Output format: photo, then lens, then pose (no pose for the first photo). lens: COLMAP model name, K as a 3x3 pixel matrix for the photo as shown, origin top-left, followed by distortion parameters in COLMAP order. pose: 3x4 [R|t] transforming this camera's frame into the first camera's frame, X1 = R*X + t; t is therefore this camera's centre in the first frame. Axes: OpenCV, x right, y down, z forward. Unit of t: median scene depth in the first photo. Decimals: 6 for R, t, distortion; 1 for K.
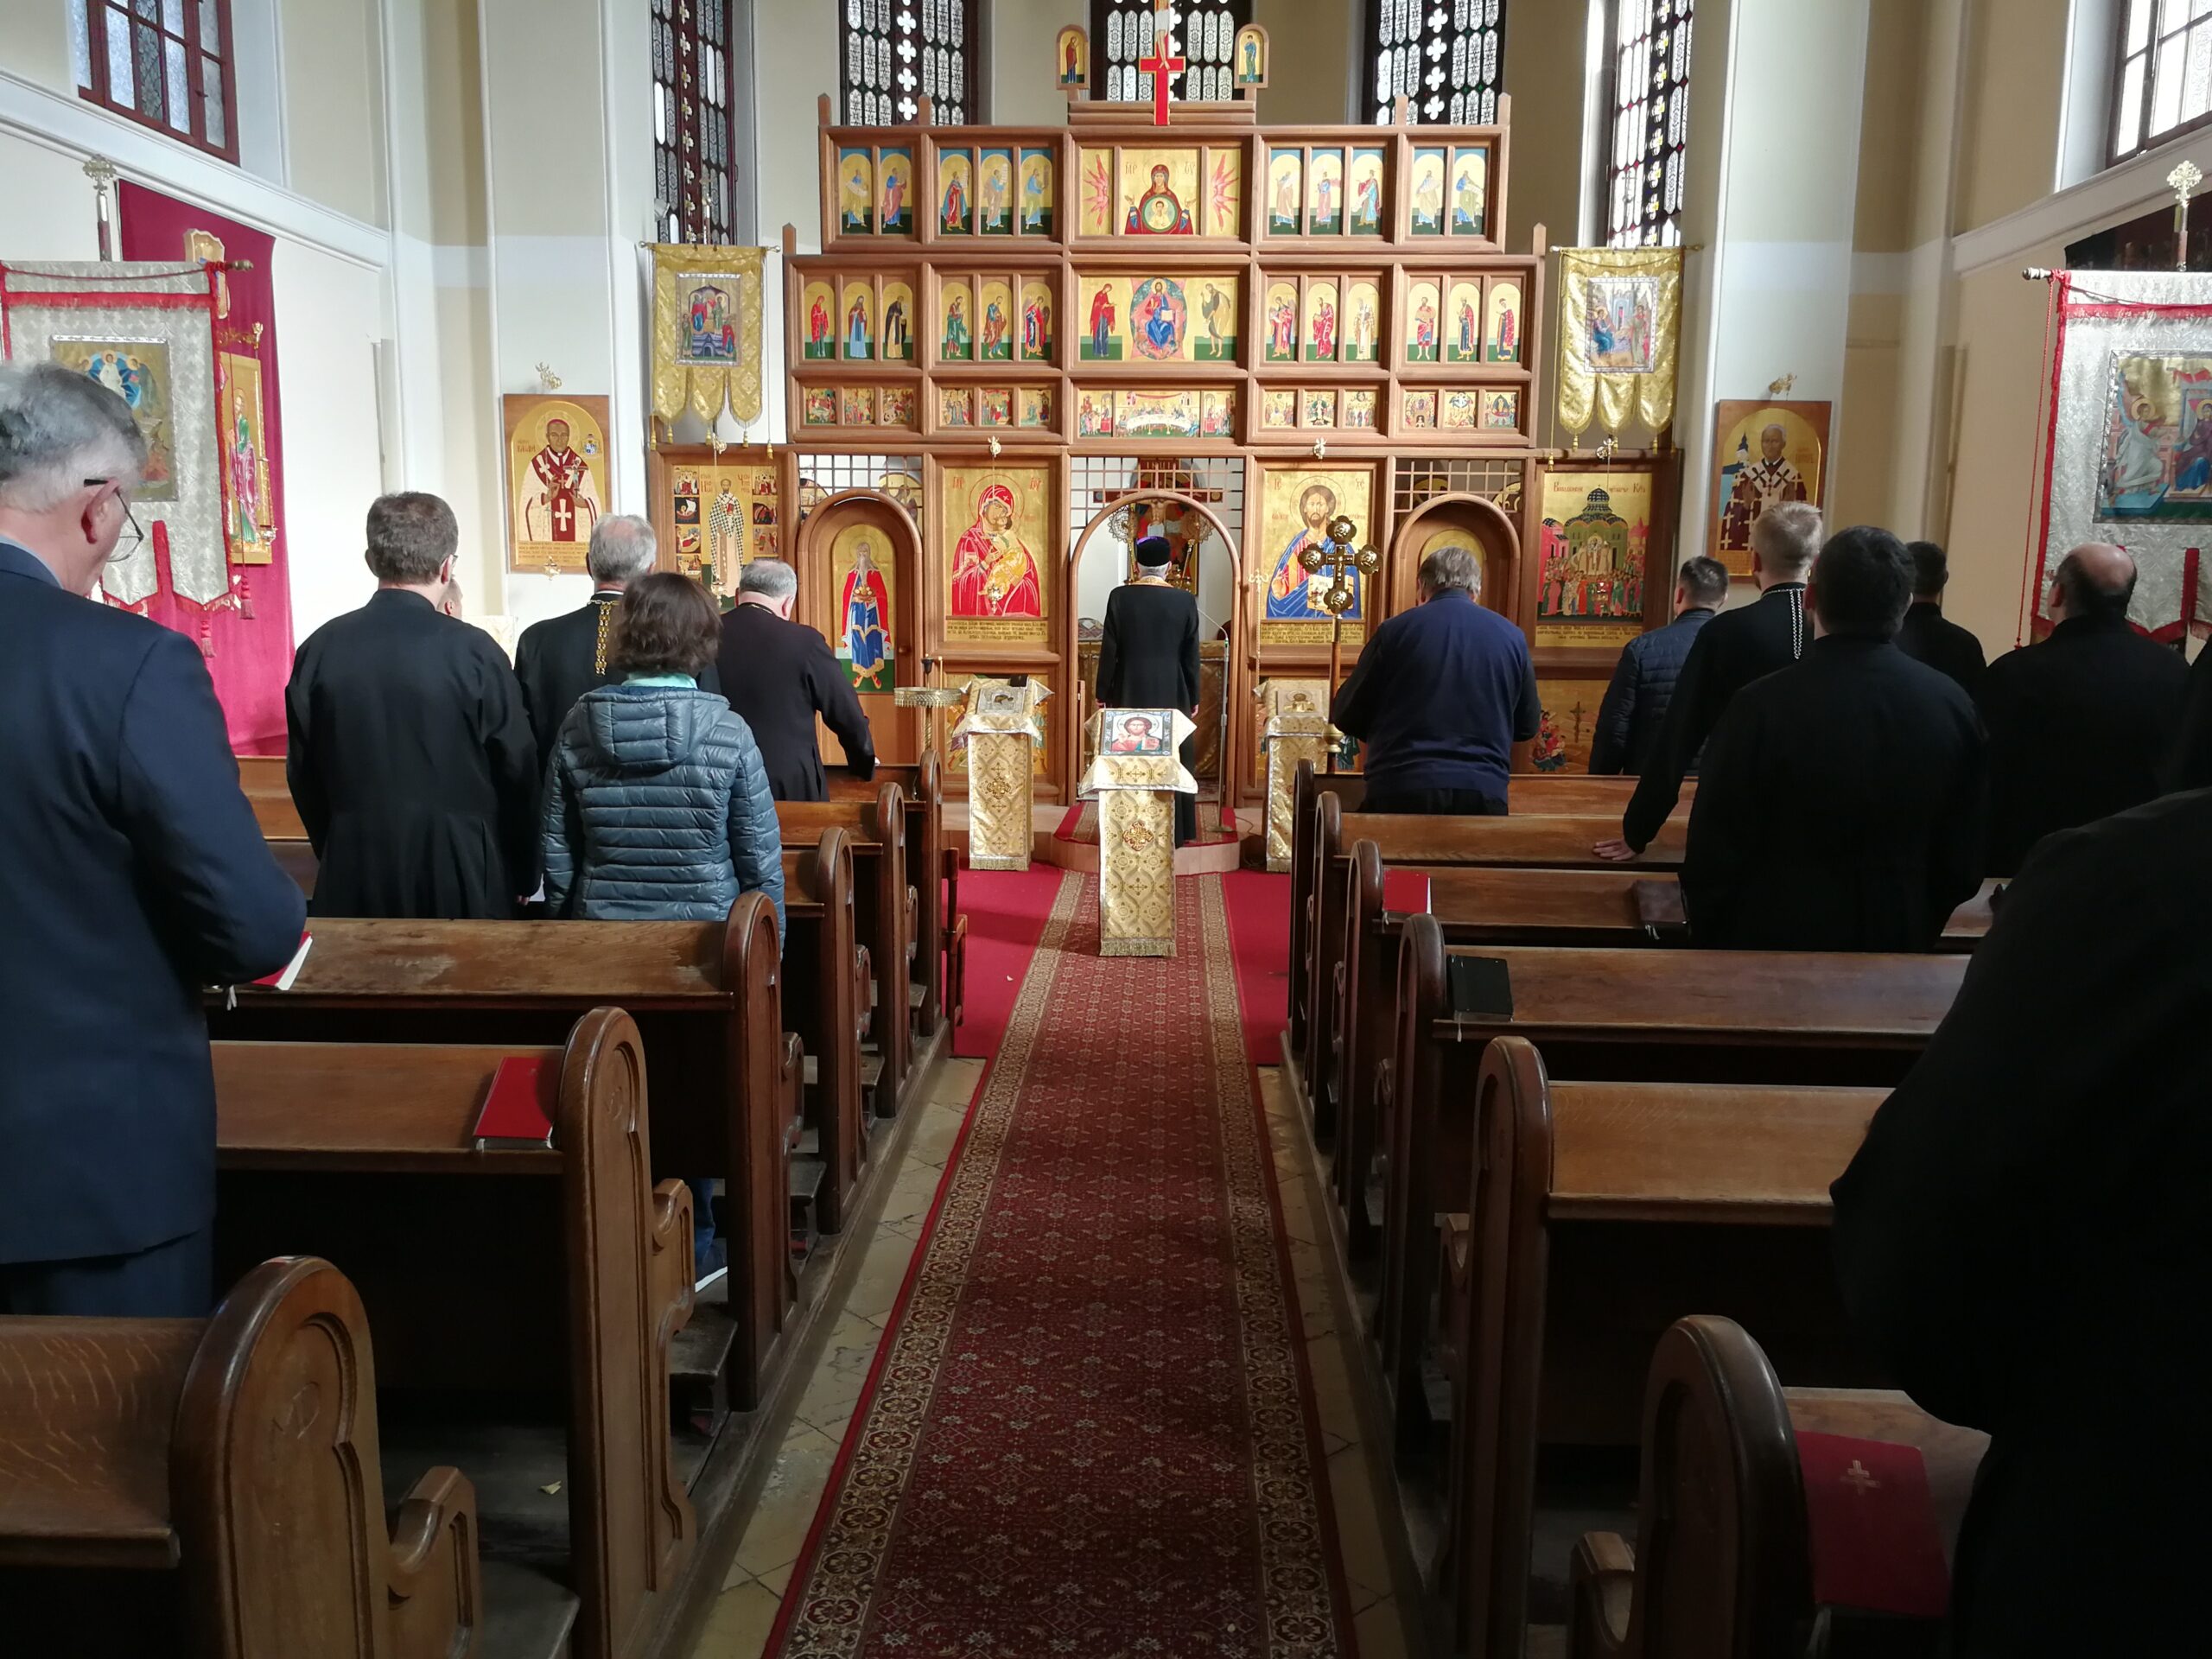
lens RADIAL K [[1797.0, 0, 1104.8], [0, 1797.0, 872.3], [0, 0, 1]] dist [0.035156, -0.047248]
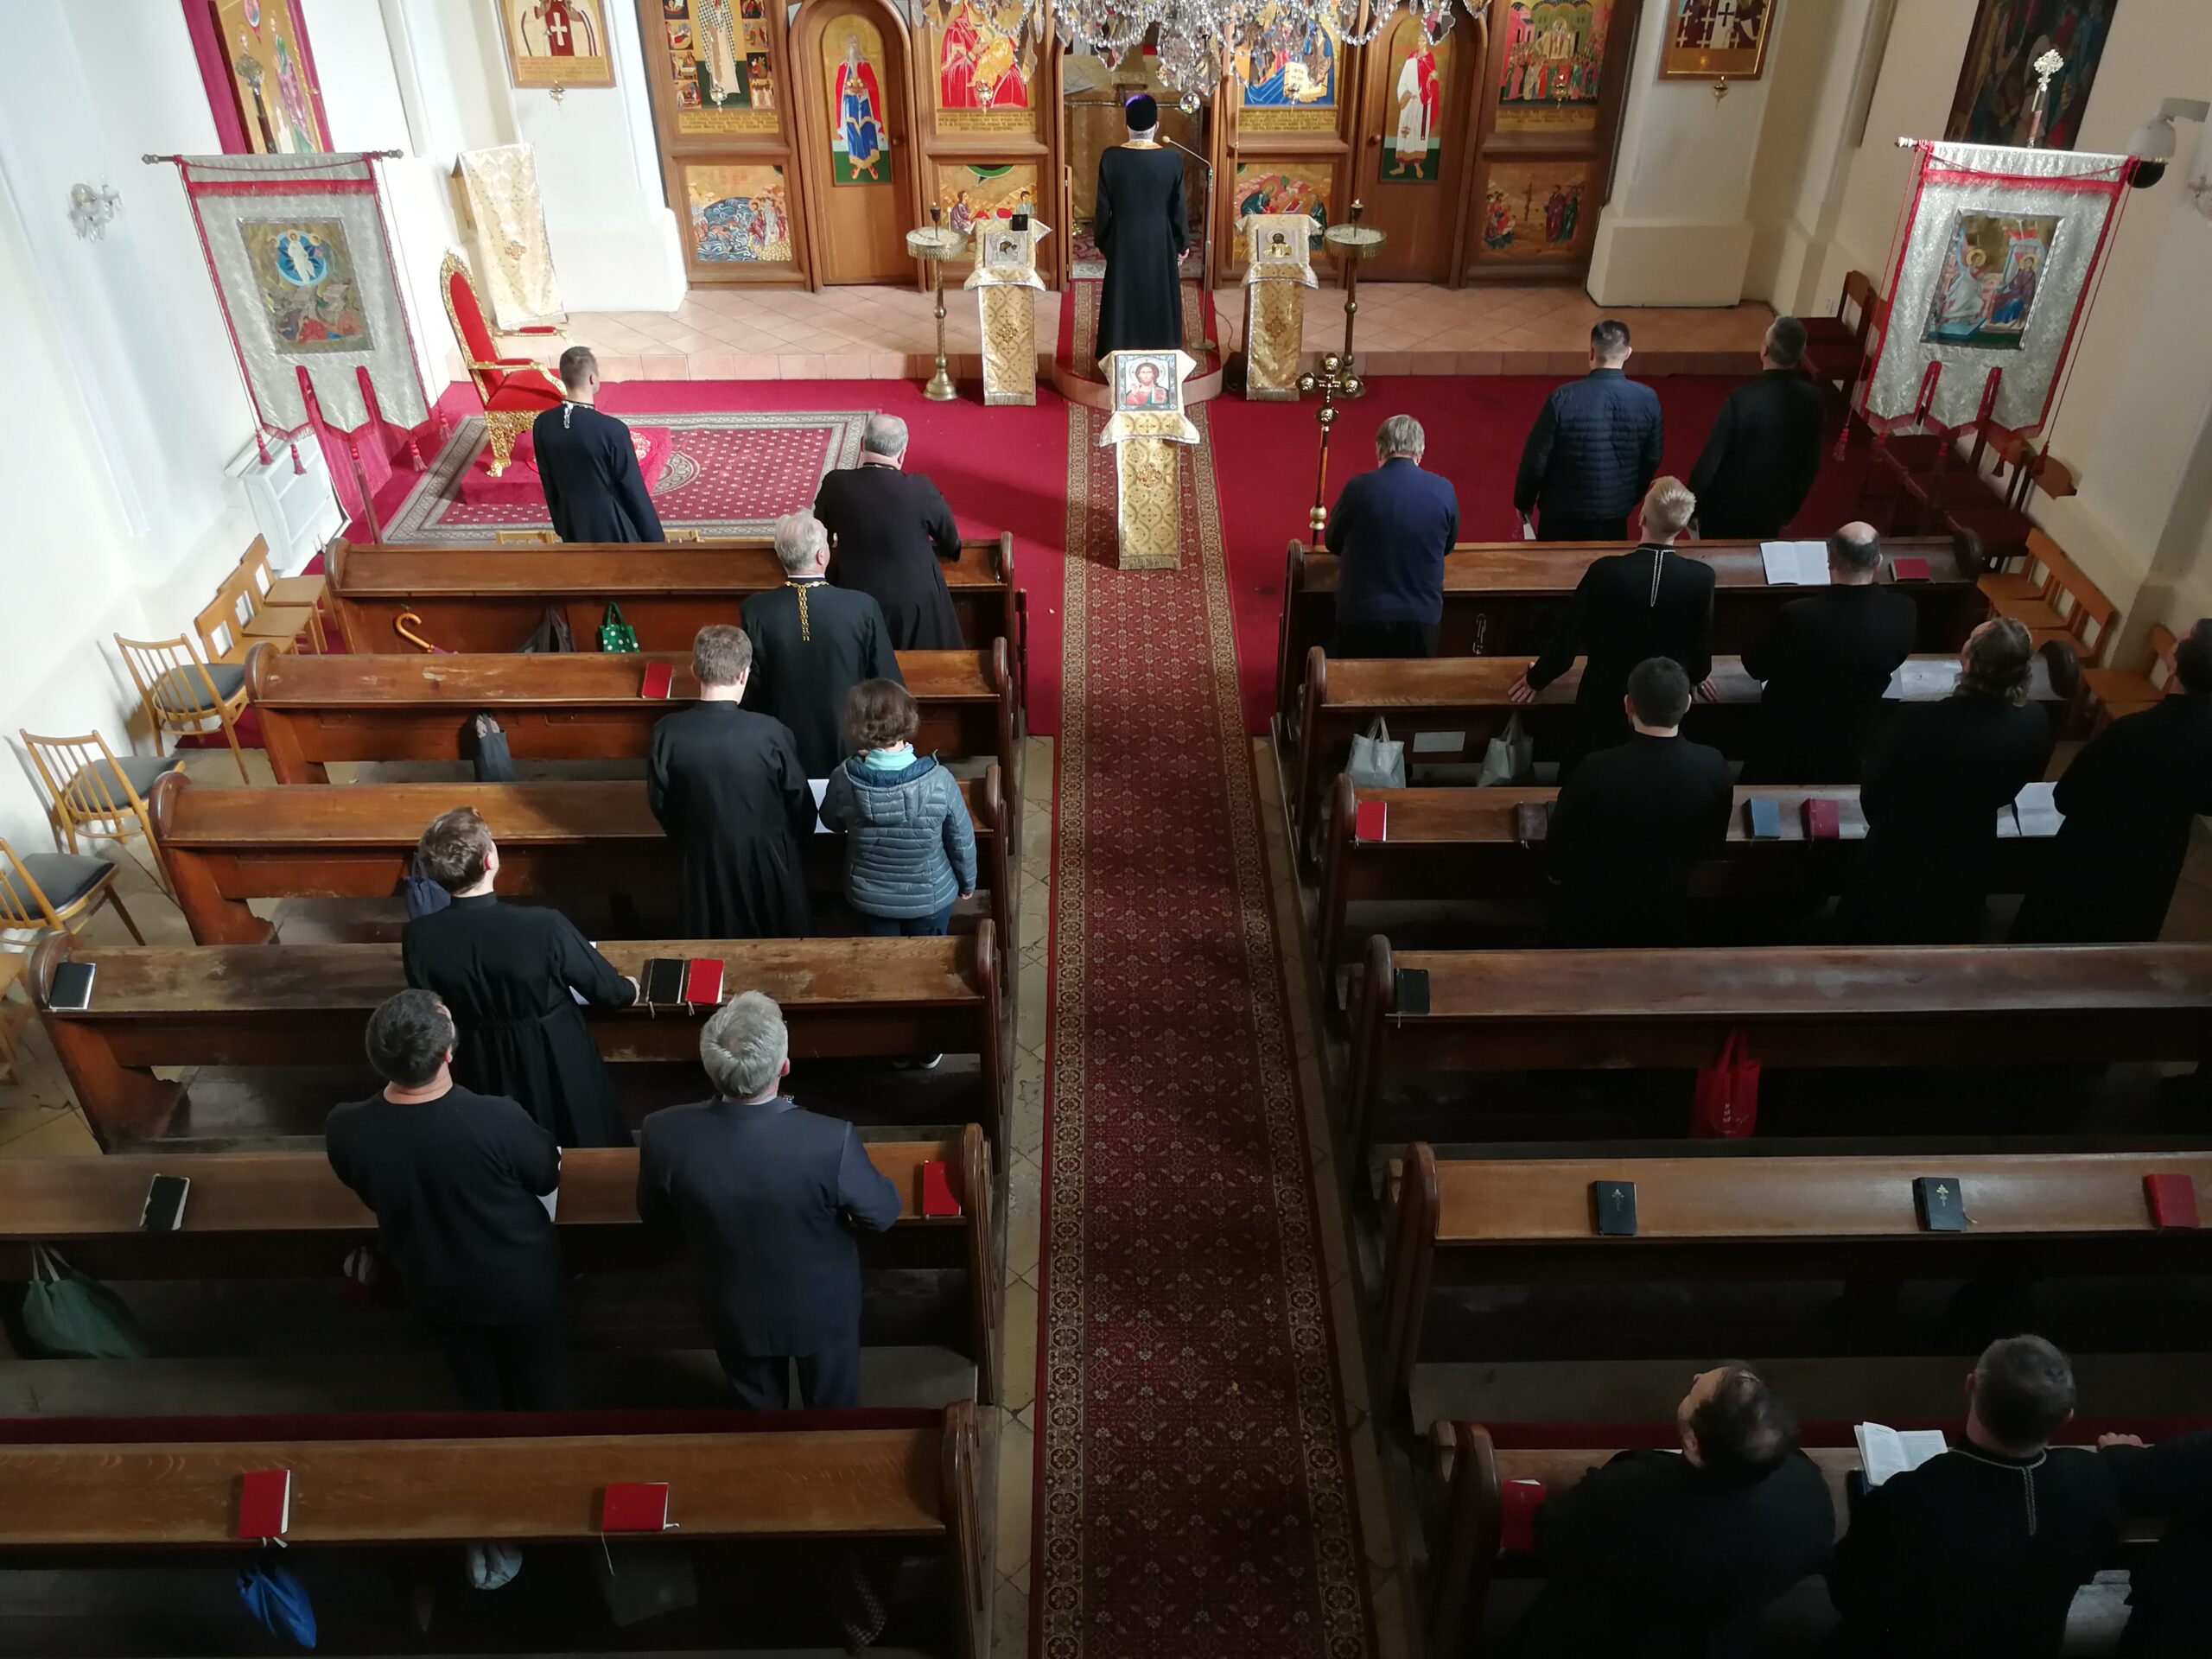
lens RADIAL K [[1797.0, 0, 1116.6], [0, 1797.0, 879.8], [0, 0, 1]] dist [0.035156, -0.047248]
pose [[0.998611, -0.038801, 0.035654, -0.041047], [0.017224, 0.879791, 0.475048, -0.256257], [-0.049800, -0.473774, 0.879237, -0.142126]]
